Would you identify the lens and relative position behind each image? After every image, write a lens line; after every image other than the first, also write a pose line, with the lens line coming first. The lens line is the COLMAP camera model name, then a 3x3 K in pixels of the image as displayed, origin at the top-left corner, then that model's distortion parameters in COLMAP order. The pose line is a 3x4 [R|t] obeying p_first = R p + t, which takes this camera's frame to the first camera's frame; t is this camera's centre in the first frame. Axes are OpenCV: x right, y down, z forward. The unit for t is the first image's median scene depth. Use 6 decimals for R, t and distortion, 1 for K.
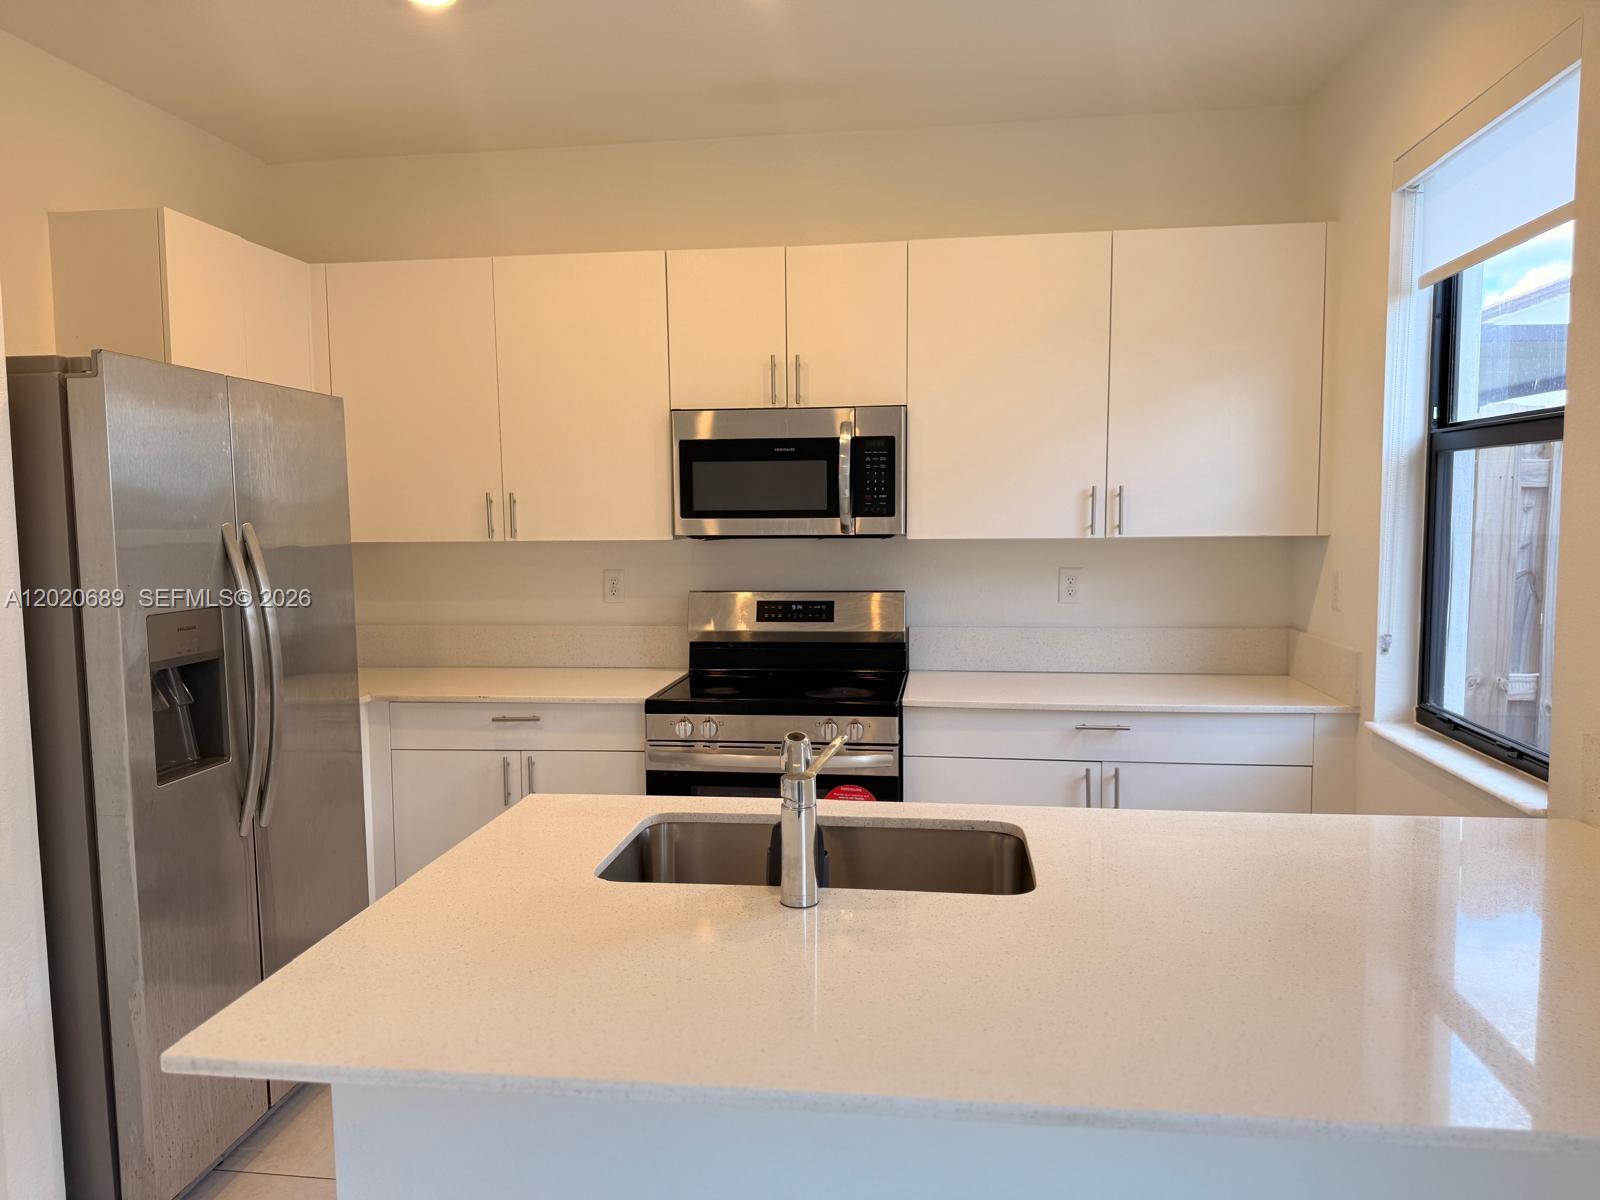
lens RADIAL K [[1124.2, 0, 799.3], [0, 1124.2, 606.0], [0, 0, 1]] dist [0.131998, -0.263971]
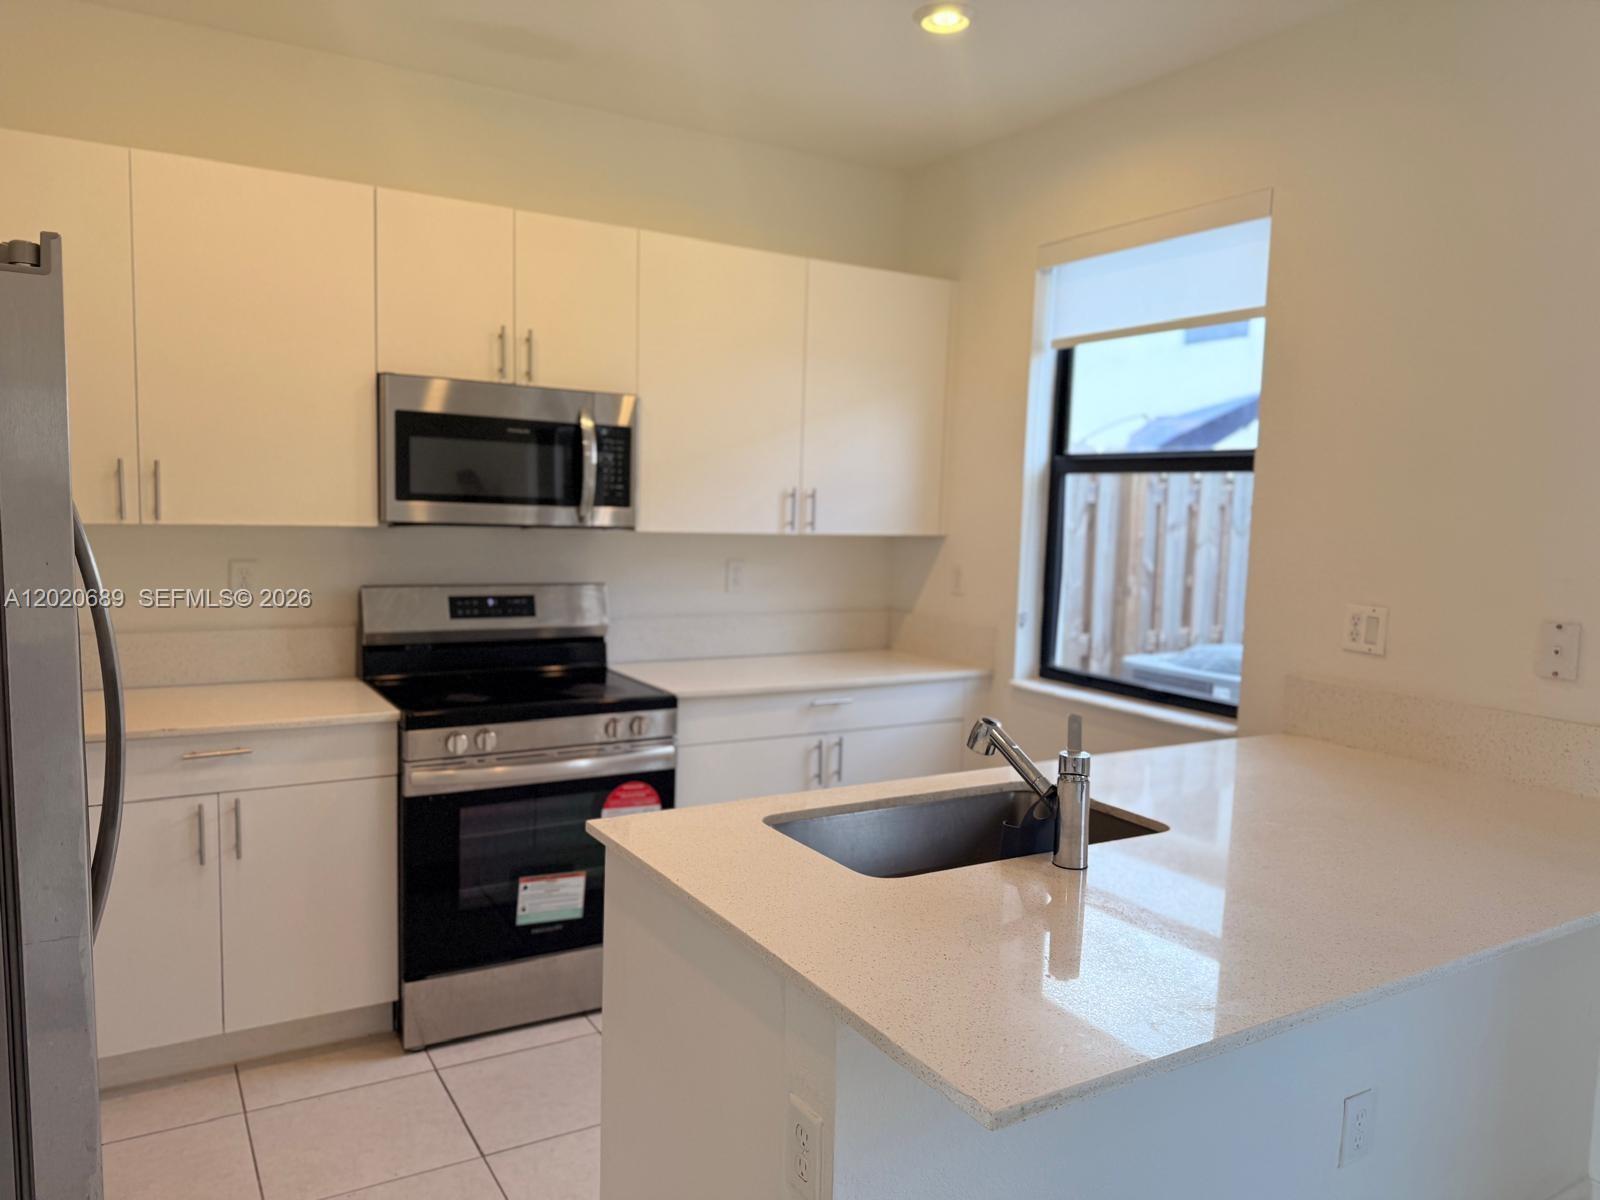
lens RADIAL K [[1124.2, 0, 799.3], [0, 1124.2, 606.0], [0, 0, 1]] dist [0.131998, -0.263971]
pose [[0.776006, -0.024491, 0.630250, -0.427655], [0.016754, 0.999694, 0.018219, -0.009224], [-0.630503, -0.003579, 0.776179, 0.139068]]
